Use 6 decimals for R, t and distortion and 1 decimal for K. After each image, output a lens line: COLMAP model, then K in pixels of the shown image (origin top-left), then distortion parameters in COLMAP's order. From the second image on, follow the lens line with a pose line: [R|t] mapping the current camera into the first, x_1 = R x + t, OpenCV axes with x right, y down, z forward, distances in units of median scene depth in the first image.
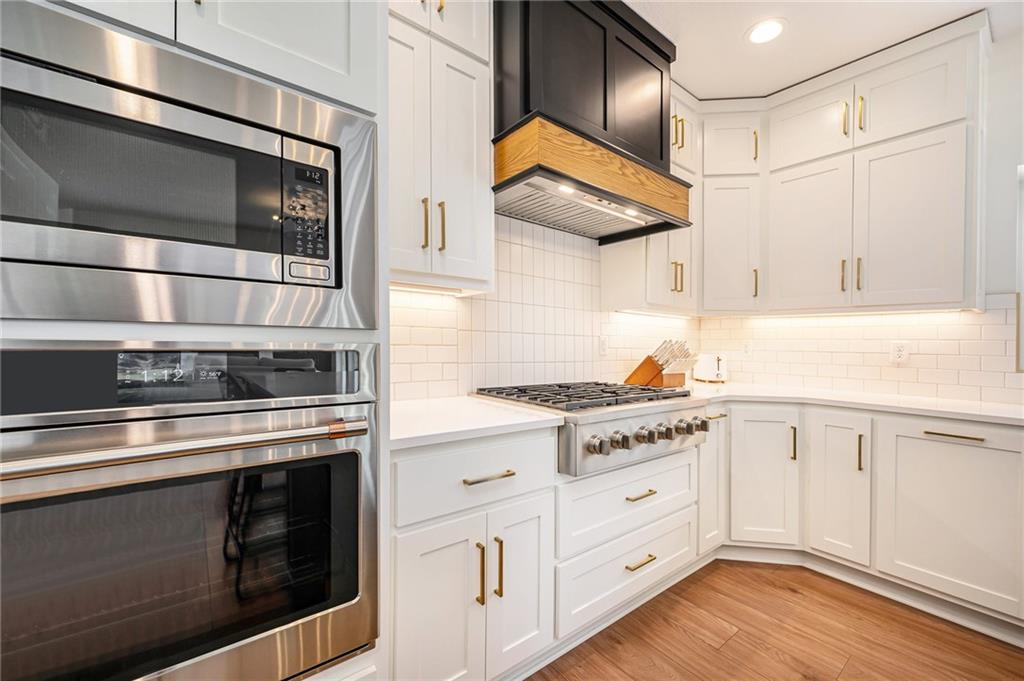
lens RADIAL K [[406.5, 0, 511.5], [0, 406.5, 350.4], [0, 0, 1]] dist [-0.021331, -0.000784]
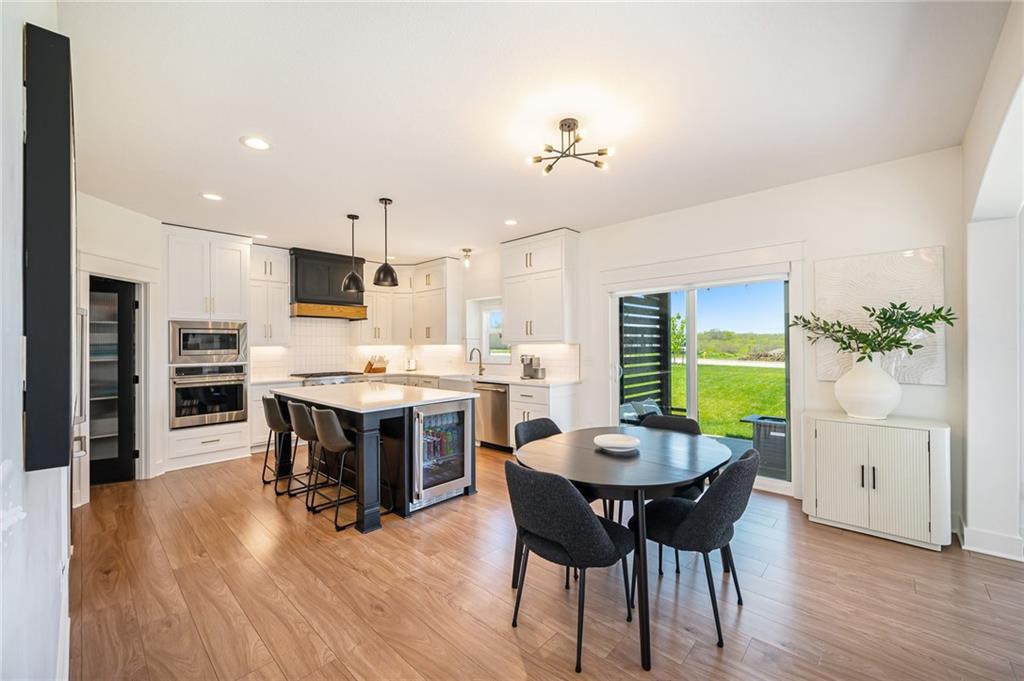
lens RADIAL K [[406.5, 0, 512.5], [0, 406.5, 338.1], [0, 0, 1]] dist [-0.021331, -0.000784]
pose [[0.992195, -0.008531, 0.124400, 1.403320], [0.011472, 0.999671, -0.022942, -0.108853], [-0.124164, 0.024190, 0.991967, -2.667233]]
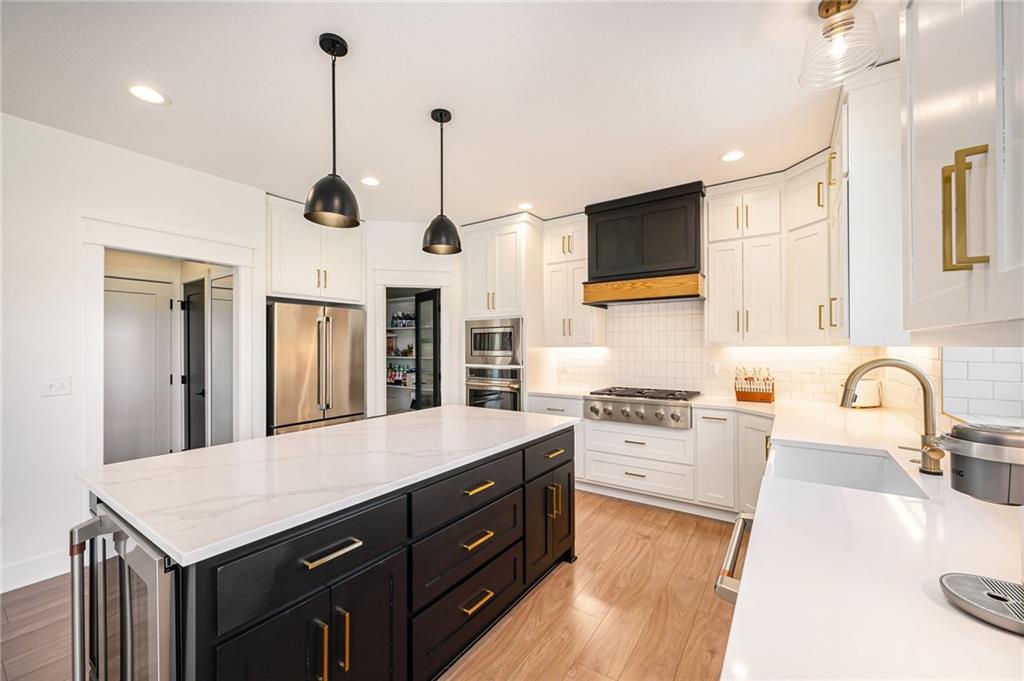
lens RADIAL K [[406.5, 0, 517.6], [0, 406.5, 346.1], [0, 0, 1]] dist [-0.021331, -0.000784]
pose [[0.295336, -0.015461, -0.955268, 2.160735], [-0.008171, 0.999792, -0.018708, -0.096647], [0.955359, 0.013330, 0.295148, -0.186360]]
